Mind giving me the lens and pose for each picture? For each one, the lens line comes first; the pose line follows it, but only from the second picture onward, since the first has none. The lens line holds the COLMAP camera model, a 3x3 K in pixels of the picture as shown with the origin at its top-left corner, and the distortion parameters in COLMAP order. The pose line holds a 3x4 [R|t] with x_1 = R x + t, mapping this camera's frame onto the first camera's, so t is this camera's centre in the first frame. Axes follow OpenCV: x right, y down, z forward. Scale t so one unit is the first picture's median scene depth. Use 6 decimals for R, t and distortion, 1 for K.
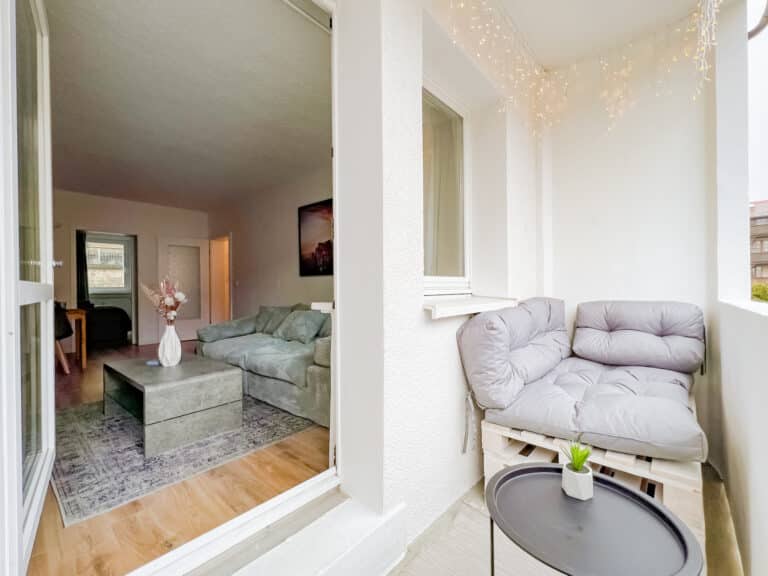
lens RADIAL K [[353.0, 0, 391.7], [0, 353.0, 288.5], [0, 0, 1]] dist [0.001524, 0.001008]
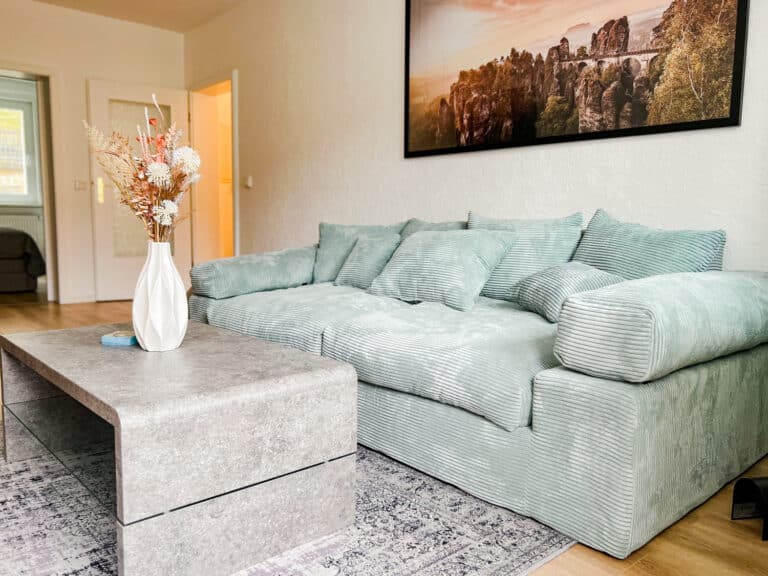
lens RADIAL K [[599.1, 0, 360.4], [0, 599.1, 301.6], [0, 0, 1]] dist [0.056212, -0.054225]
pose [[0.989498, 0.041051, -0.138598, -0.333087], [-0.024710, 0.992750, 0.117631, 0.087959], [0.142422, -0.112971, 0.983338, 0.406972]]
